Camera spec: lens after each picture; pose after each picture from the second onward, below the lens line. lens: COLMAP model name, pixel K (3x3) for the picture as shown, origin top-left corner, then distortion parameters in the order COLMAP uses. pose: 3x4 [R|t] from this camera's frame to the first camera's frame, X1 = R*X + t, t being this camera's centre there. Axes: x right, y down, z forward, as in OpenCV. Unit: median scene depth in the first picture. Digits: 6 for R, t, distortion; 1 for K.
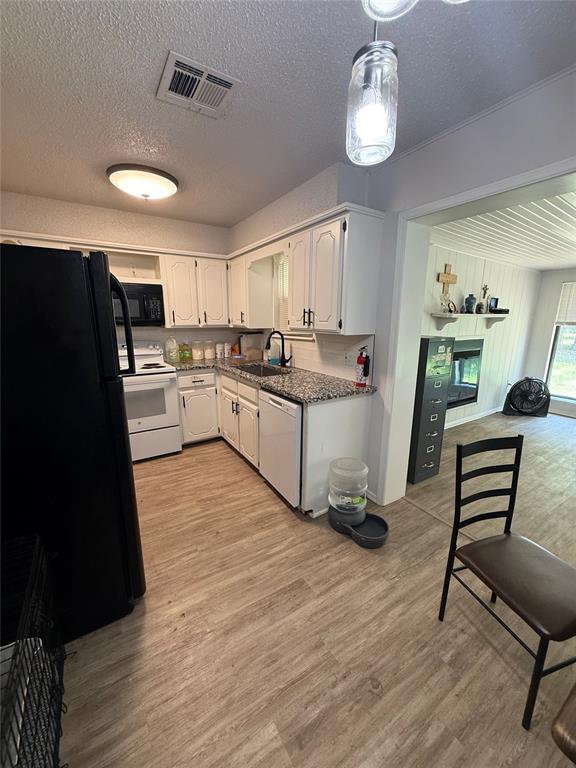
lens RADIAL K [[306.7, 0, 286.5], [0, 306.7, 383.9], [0, 0, 1]] dist [-0.000081, 0.000137]
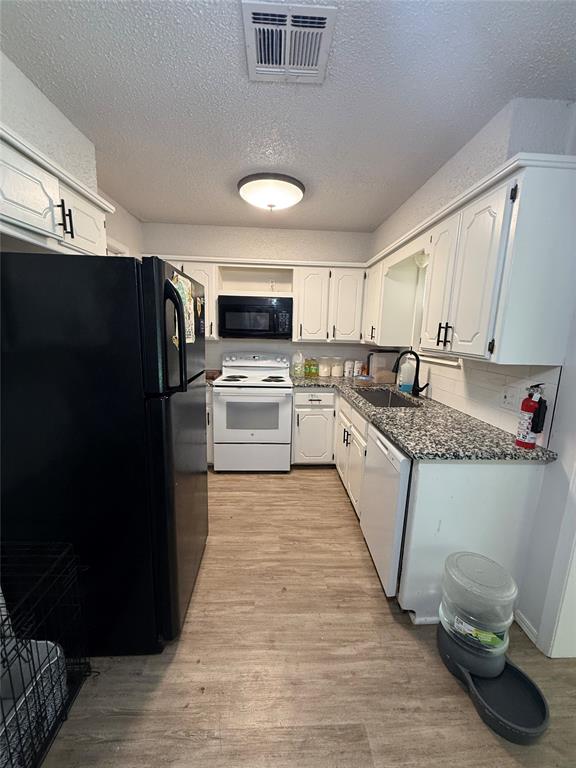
lens RADIAL K [[306.7, 0, 286.5], [0, 306.7, 383.9], [0, 0, 1]] dist [-0.000081, 0.000137]
pose [[0.869863, 0.105838, -0.481806, 0.093431], [-0.128224, 0.991651, -0.013663, -0.041259], [0.476338, 0.073664, 0.876171, 0.184925]]
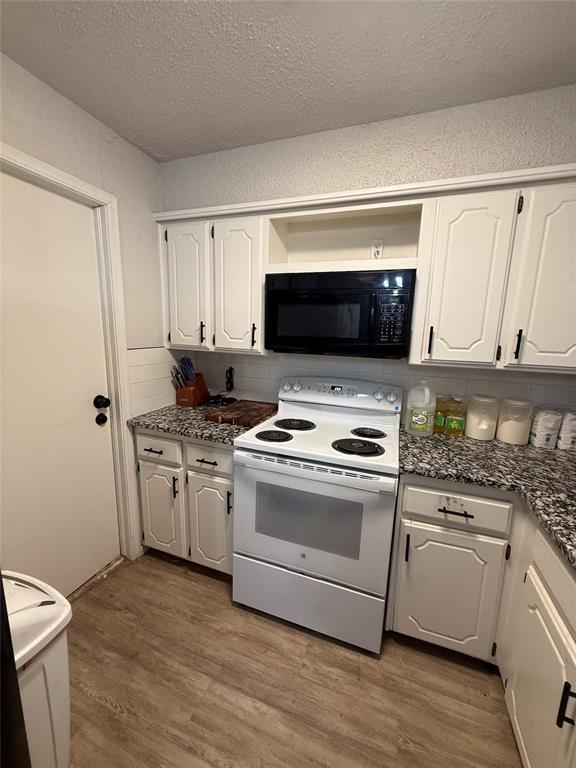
lens RADIAL K [[306.7, 0, 286.5], [0, 306.7, 383.9], [0, 0, 1]] dist [-0.000081, 0.000137]
pose [[0.611792, 0.153507, -0.775981, -0.184126], [-0.195021, 0.979979, 0.040106, -0.171332], [0.766601, 0.126796, 0.629480, 0.726120]]
